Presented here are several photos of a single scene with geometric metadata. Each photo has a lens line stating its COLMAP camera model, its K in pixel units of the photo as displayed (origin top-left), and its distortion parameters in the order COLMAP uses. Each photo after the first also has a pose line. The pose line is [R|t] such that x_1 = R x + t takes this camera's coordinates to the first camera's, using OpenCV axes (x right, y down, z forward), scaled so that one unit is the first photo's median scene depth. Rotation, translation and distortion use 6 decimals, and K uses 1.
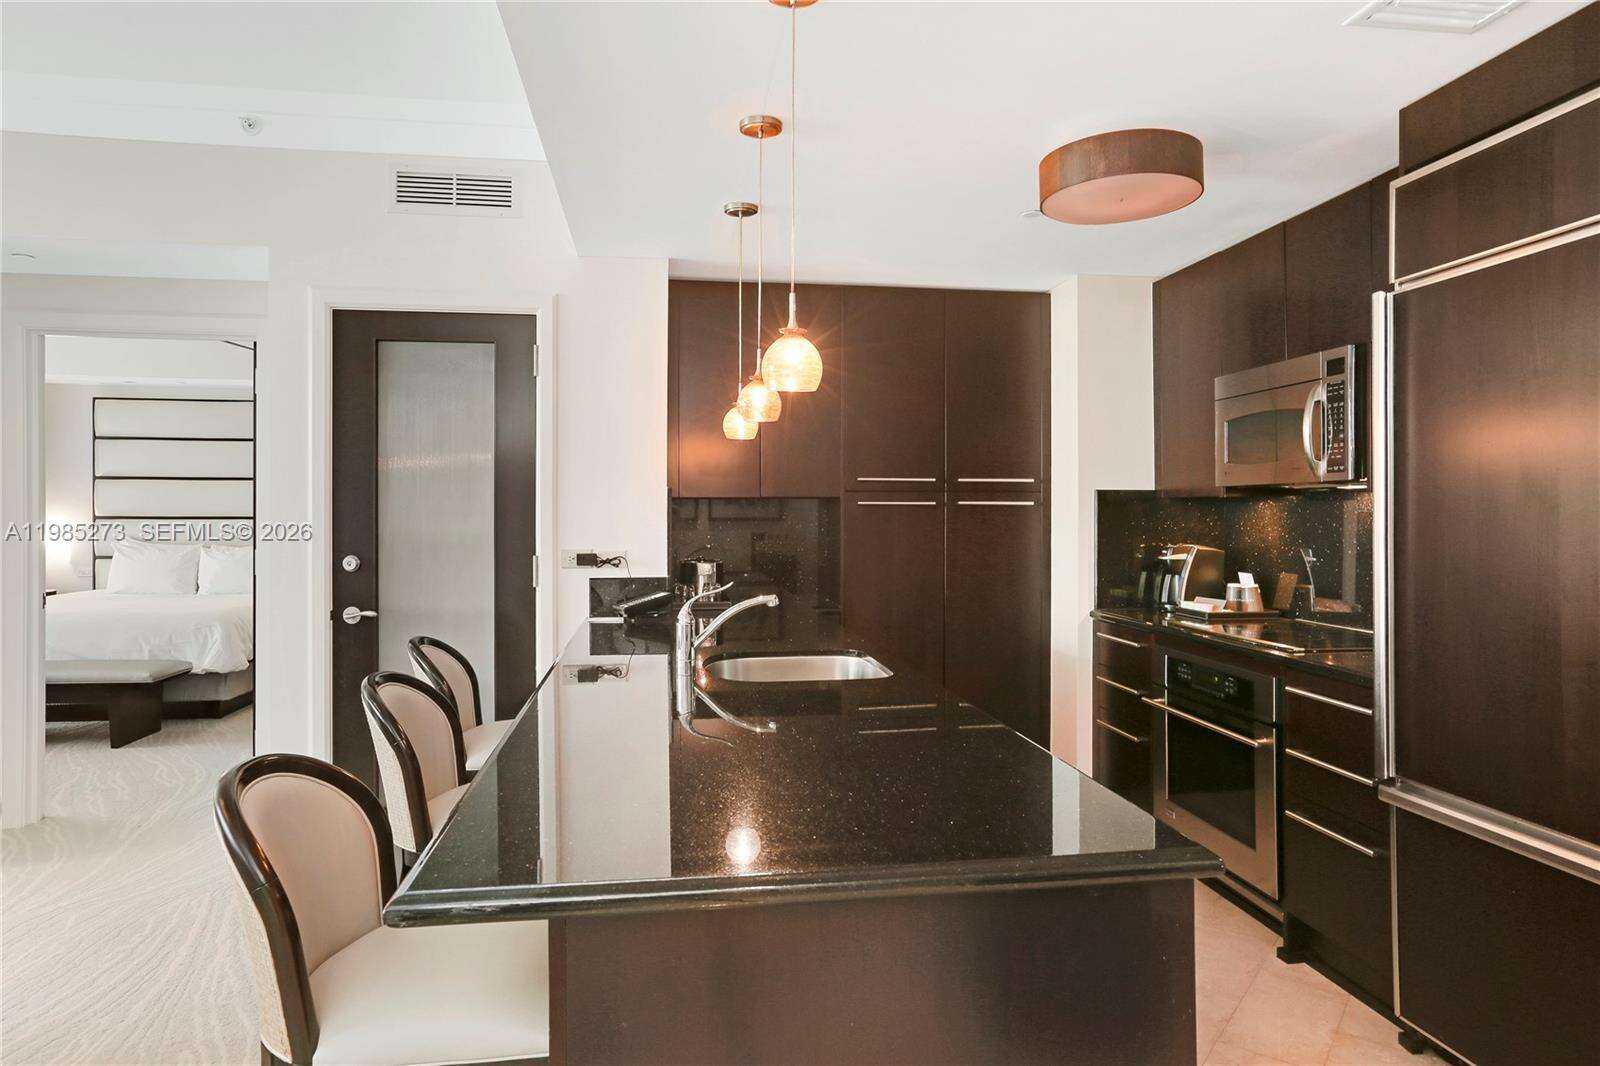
lens RADIAL K [[979.8, 0, 809.9], [0, 979.8, 535.4], [0, 0, 1]] dist [-0.012856, 0.012147]
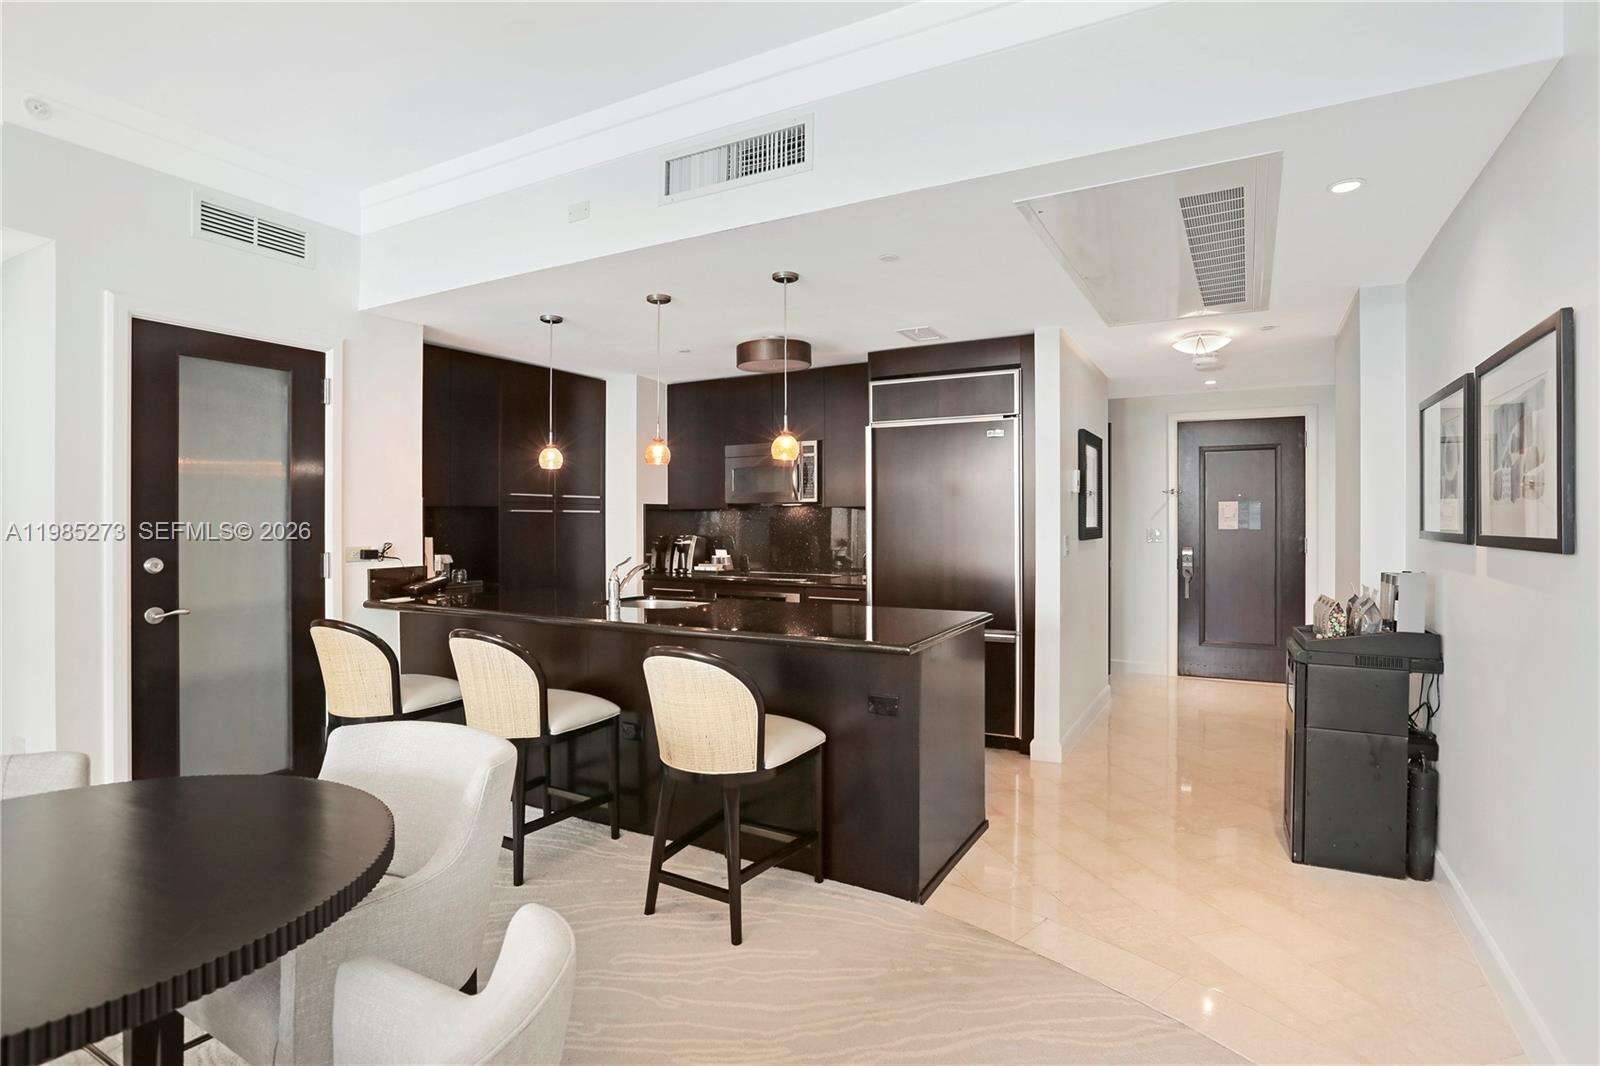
lens RADIAL K [[827.0, 0, 797.9], [0, 827.0, 526.0], [0, 0, 1]] dist [-0.011956, 0.007374]
pose [[0.600665, -0.006823, 0.799471, -0.747532], [0.021441, 0.999741, -0.007577, 0.008501], [-0.799213, 0.021692, 0.600656, -0.068300]]
